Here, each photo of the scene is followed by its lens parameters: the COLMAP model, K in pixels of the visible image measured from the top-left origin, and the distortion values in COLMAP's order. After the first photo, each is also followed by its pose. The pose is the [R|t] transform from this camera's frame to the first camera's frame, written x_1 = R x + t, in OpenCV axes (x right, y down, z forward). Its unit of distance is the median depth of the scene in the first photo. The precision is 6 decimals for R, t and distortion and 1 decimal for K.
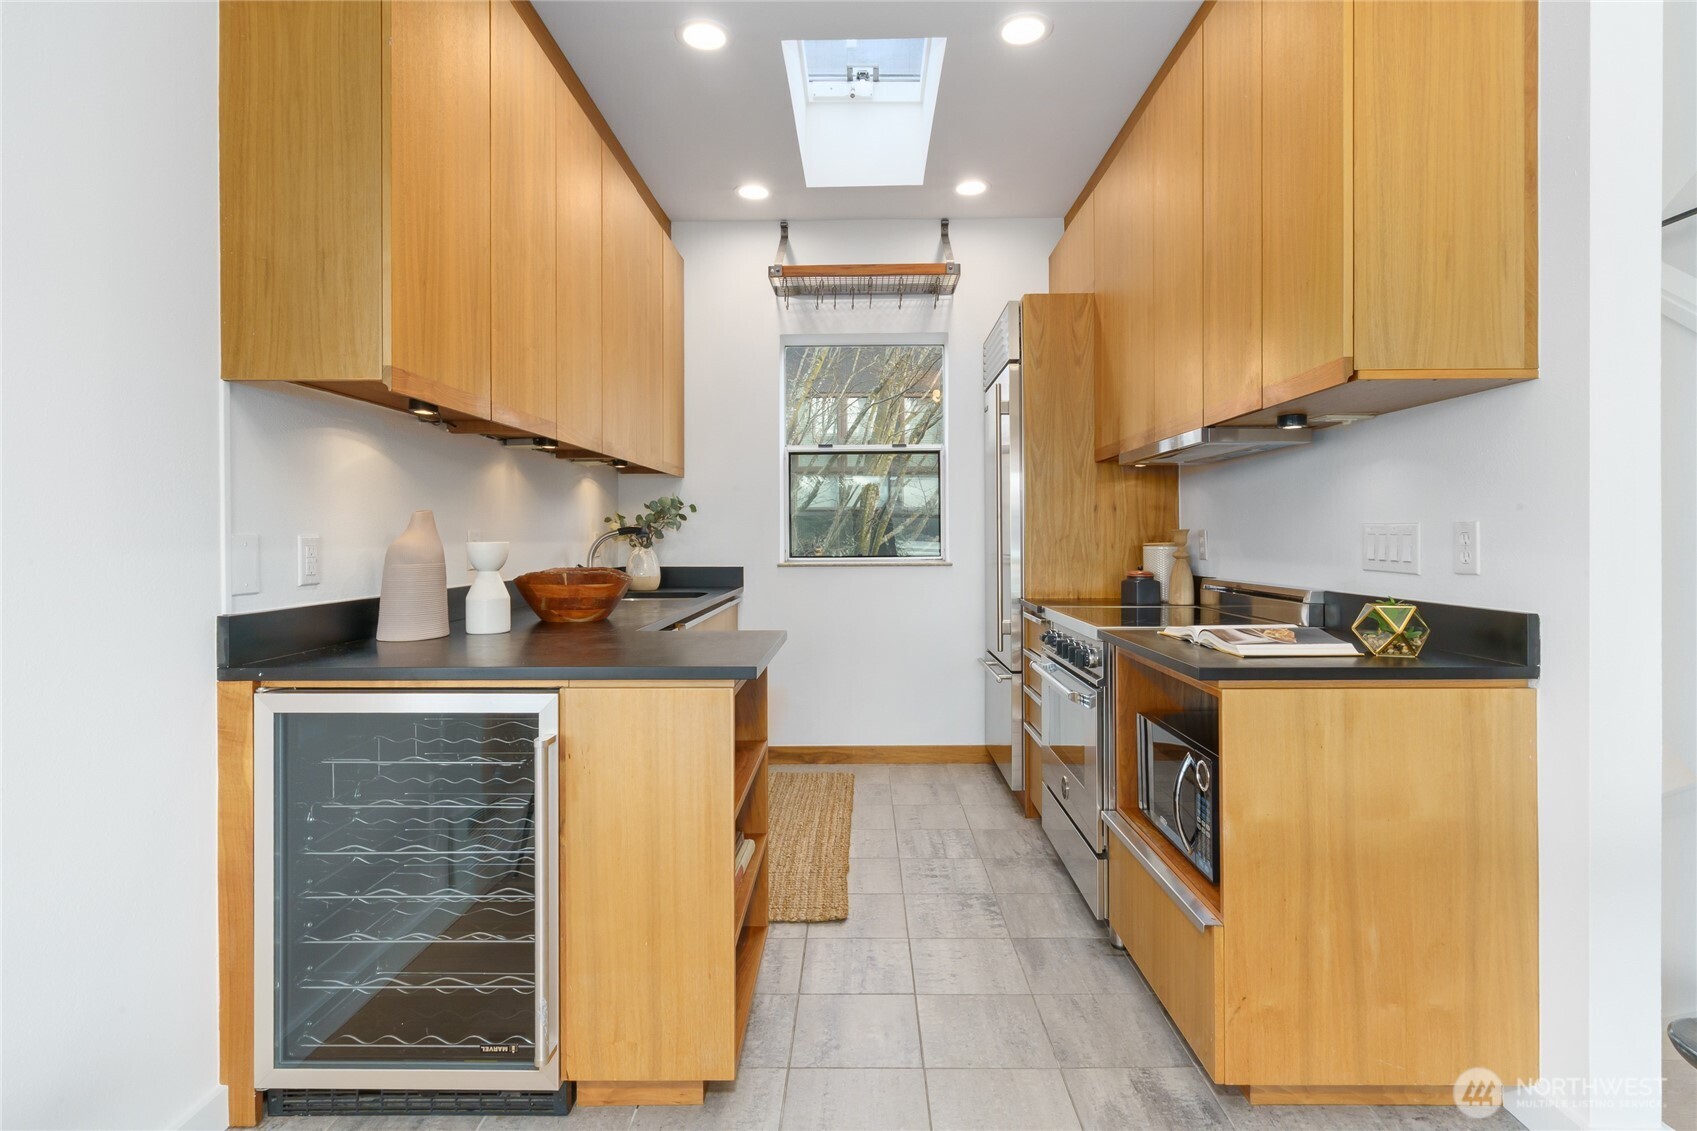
lens RADIAL K [[825.1, 0, 849.2], [0, 825.1, 533.1], [0, 0, 1]] dist [0.000099, 0.000014]
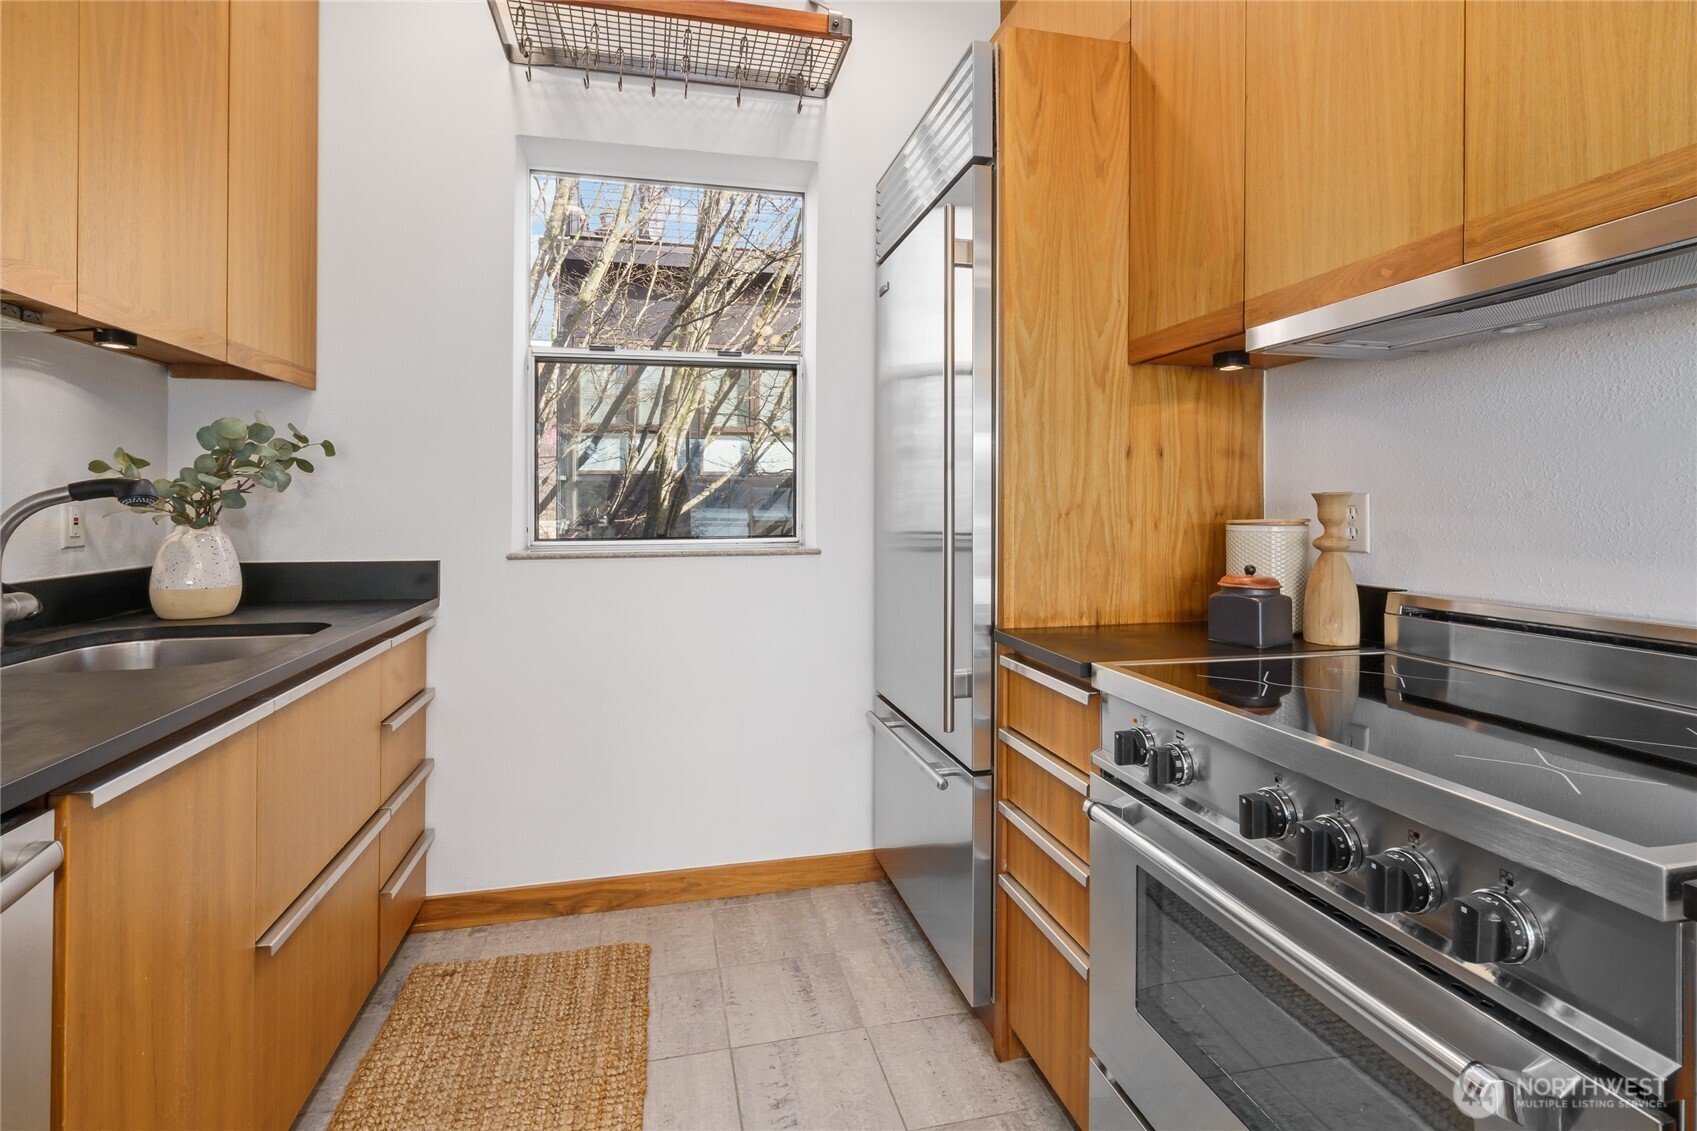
lens RADIAL K [[802.0, 0, 844.0], [0, 802.0, 487.9], [0, 0, 1]] dist [-0.001089, -0.000135]
pose [[0.969240, 0.008334, 0.245975, -0.002096], [-0.003949, 0.999824, -0.018316, 0.002235], [-0.246084, 0.016781, 0.969103, 0.463286]]
